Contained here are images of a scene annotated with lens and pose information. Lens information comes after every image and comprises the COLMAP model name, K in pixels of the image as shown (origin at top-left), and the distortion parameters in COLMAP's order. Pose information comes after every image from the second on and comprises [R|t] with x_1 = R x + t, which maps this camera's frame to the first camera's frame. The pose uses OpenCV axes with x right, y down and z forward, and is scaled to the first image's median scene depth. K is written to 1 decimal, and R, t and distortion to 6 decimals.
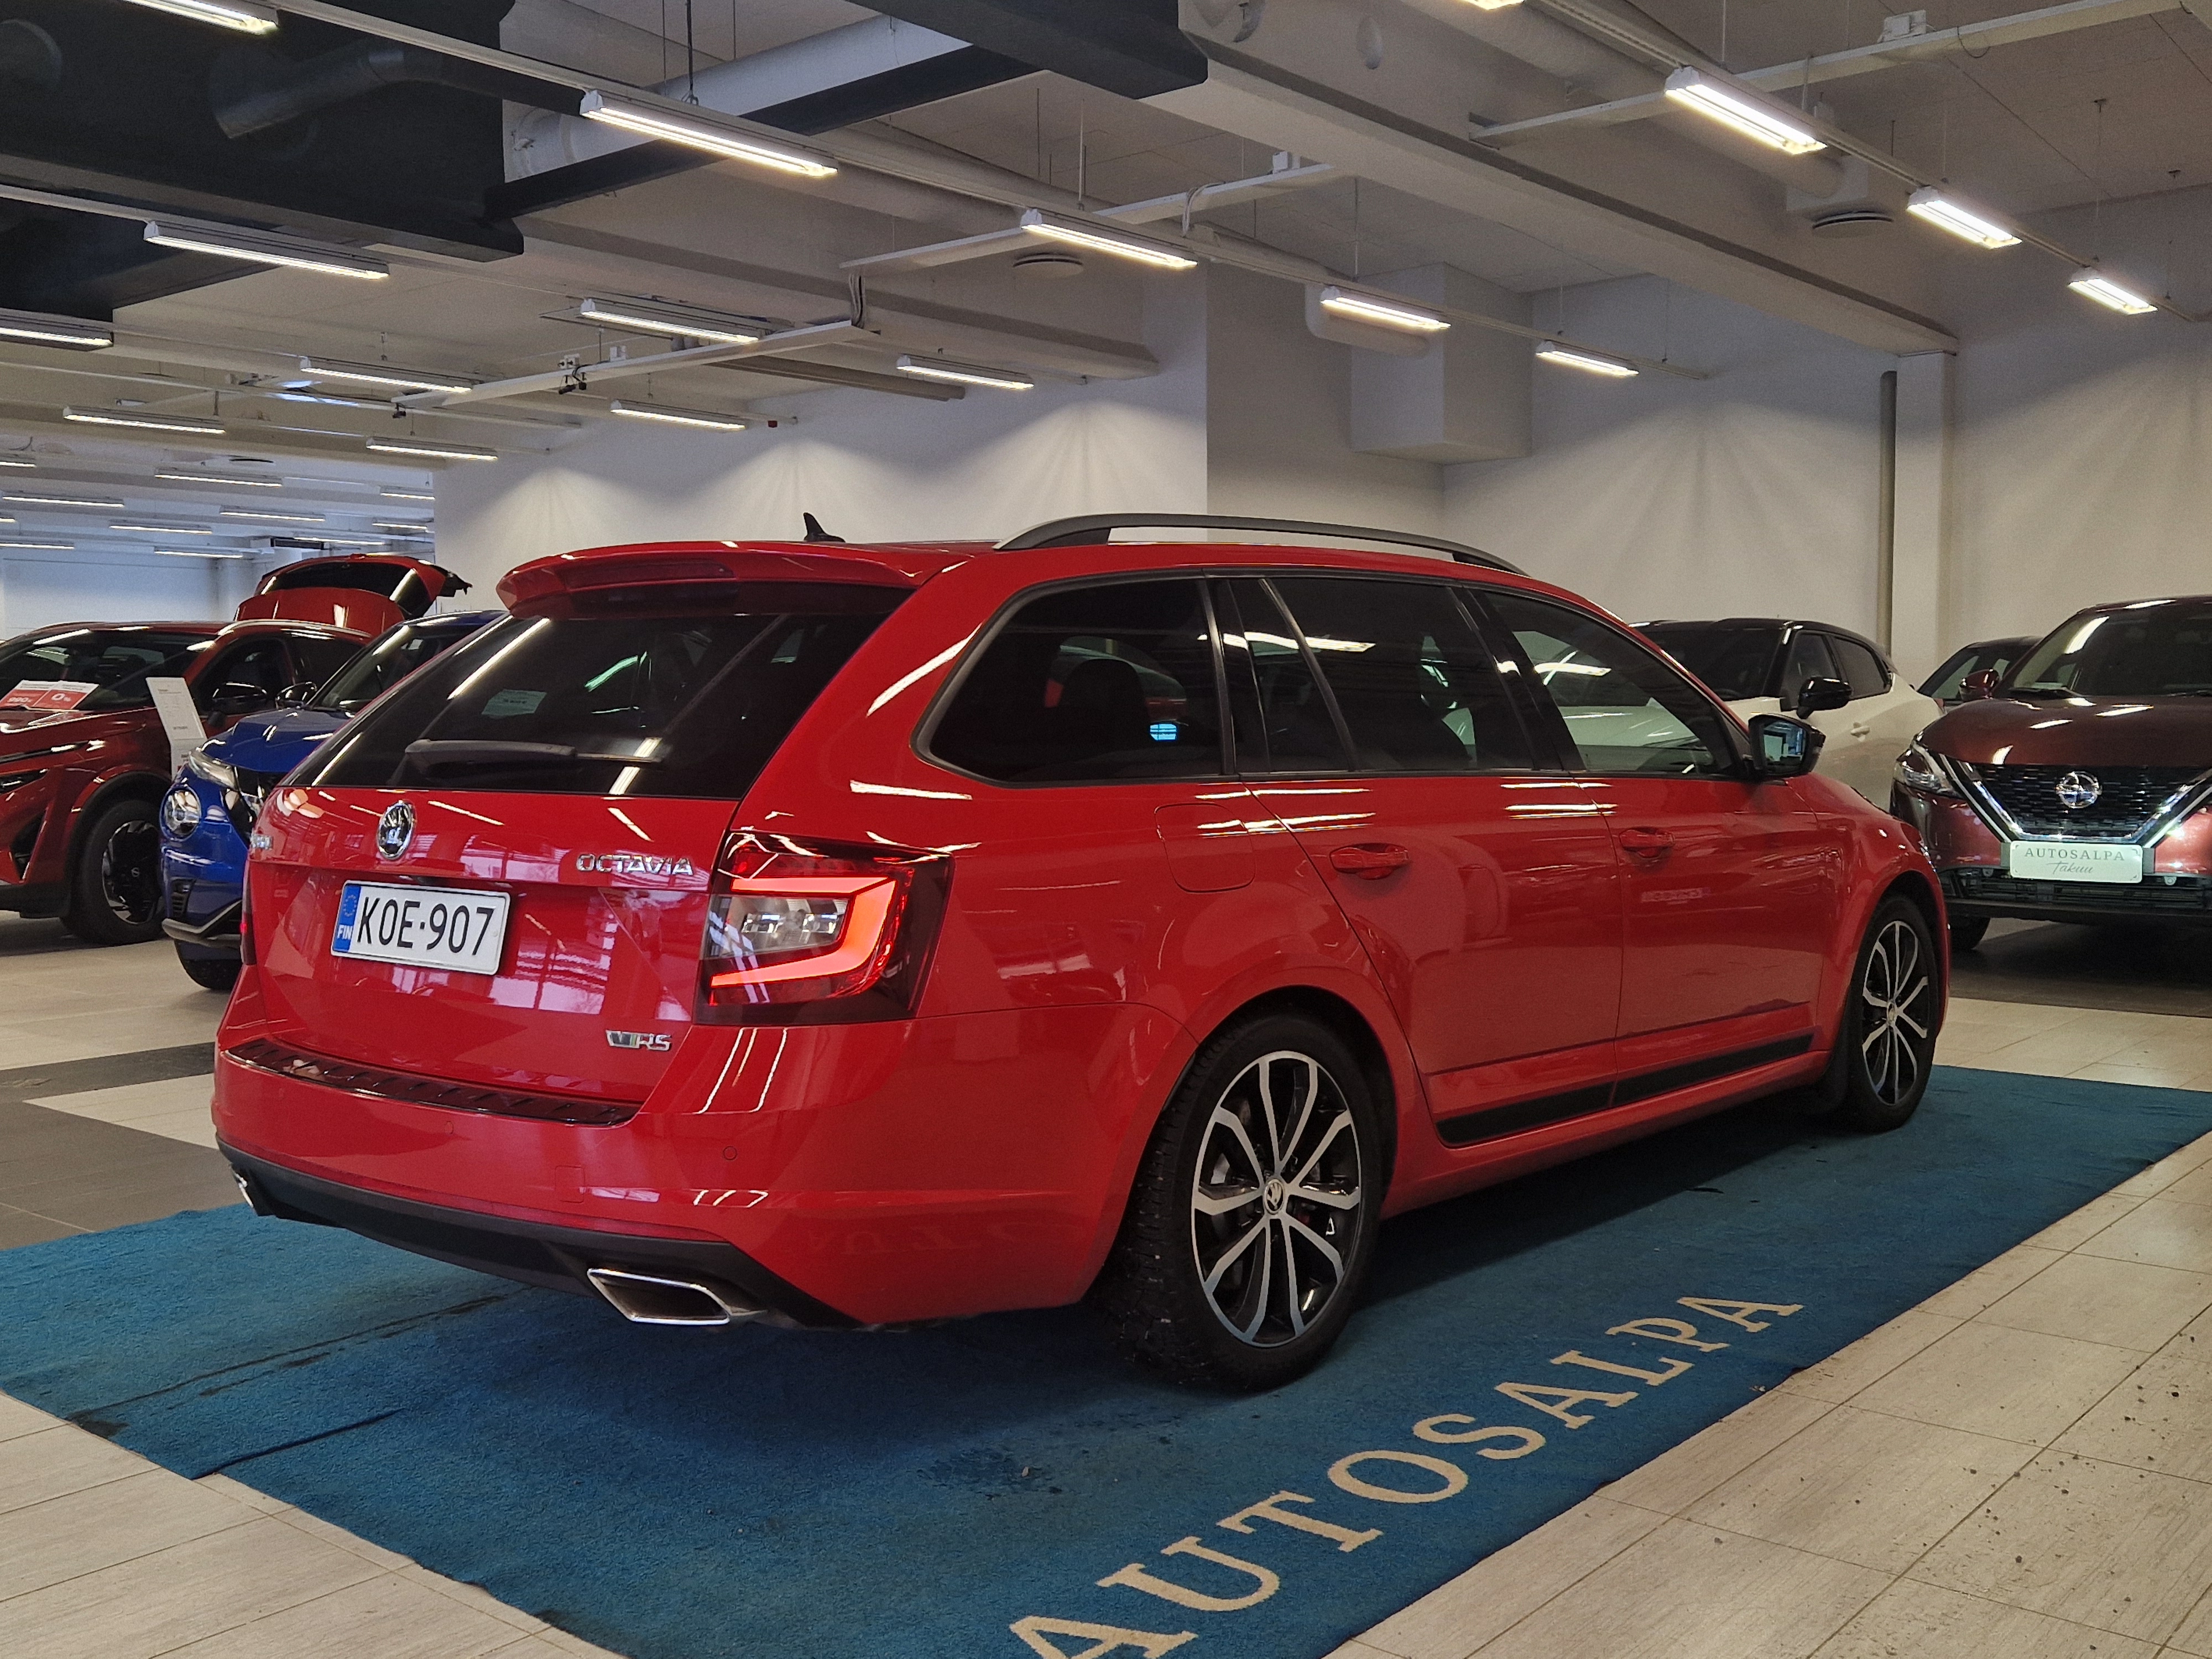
lens RADIAL K [[2070.0, 0, 1075.8], [0, 2070.0, 828.8], [0, 0, 1]] dist [0.060617, -0.004955]
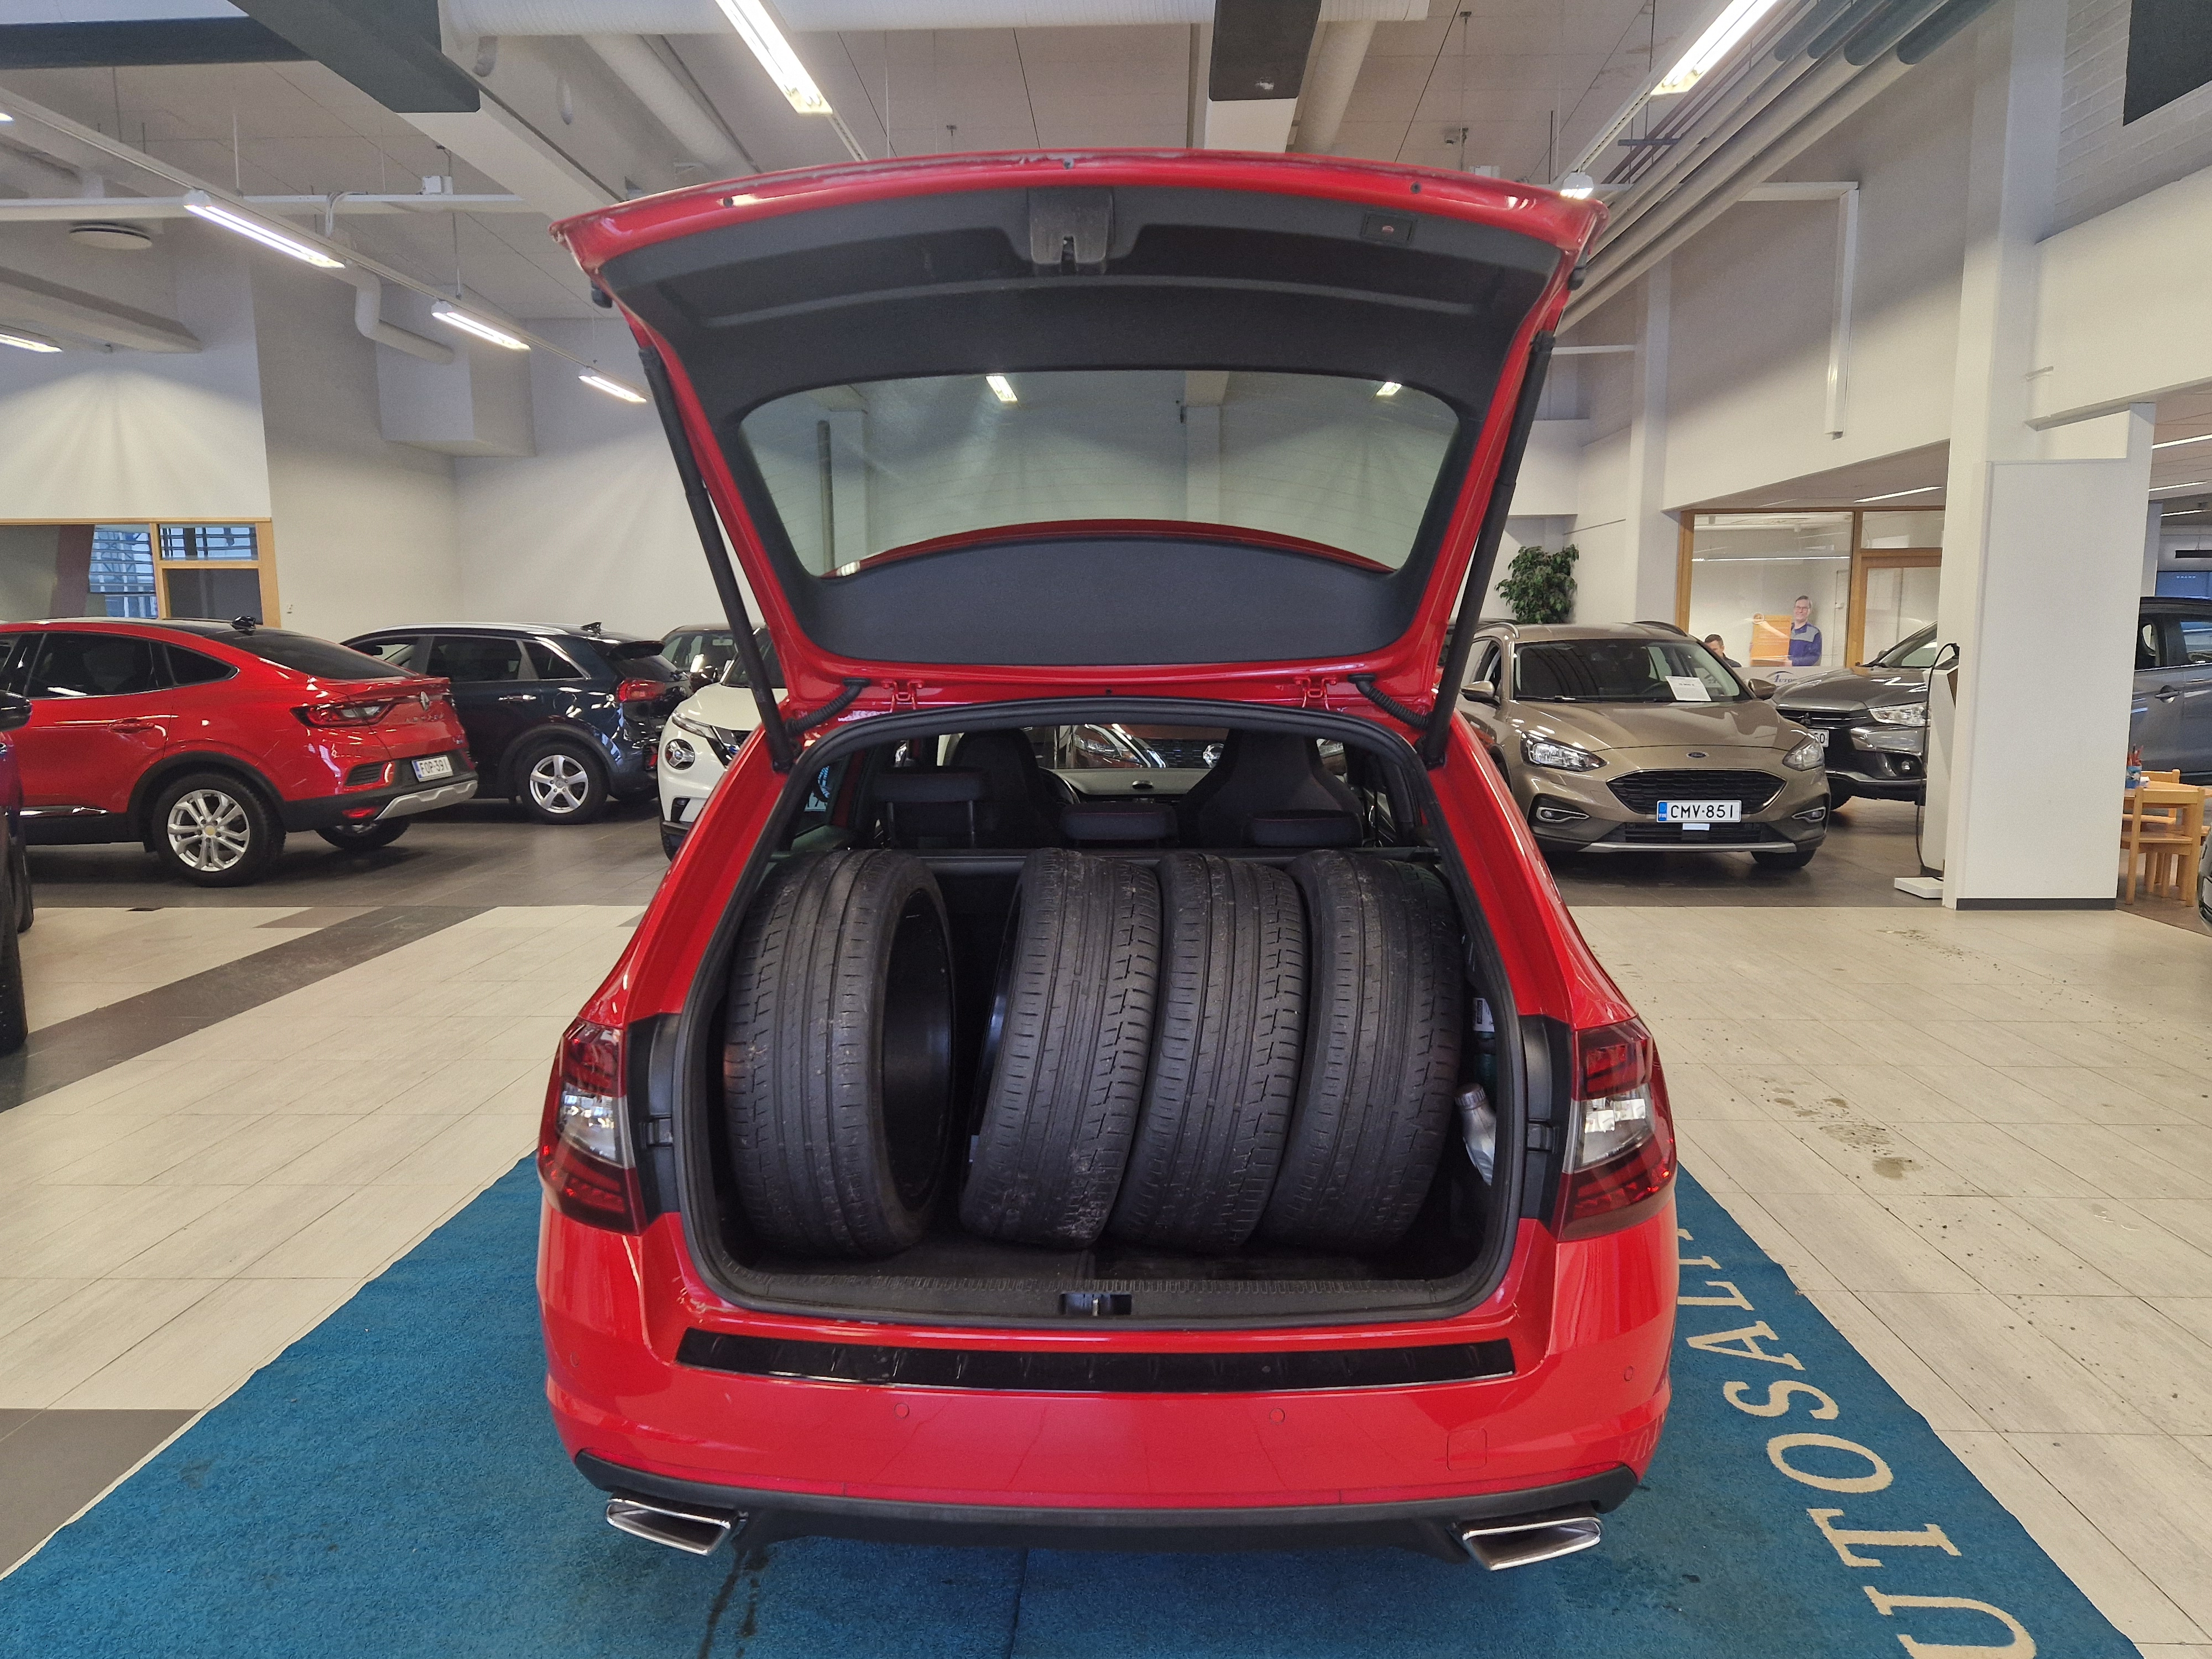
lens RADIAL K [[1527.6, 0, 1115.1], [0, 1527.6, 839.0], [0, 0, 1]] dist [0.006303, -0.000586]
pose [[0.778988, -0.077884, 0.622183, -0.152822], [0.032759, 0.995956, 0.083658, -0.031048], [-0.626182, -0.044786, 0.778389, 0.125804]]
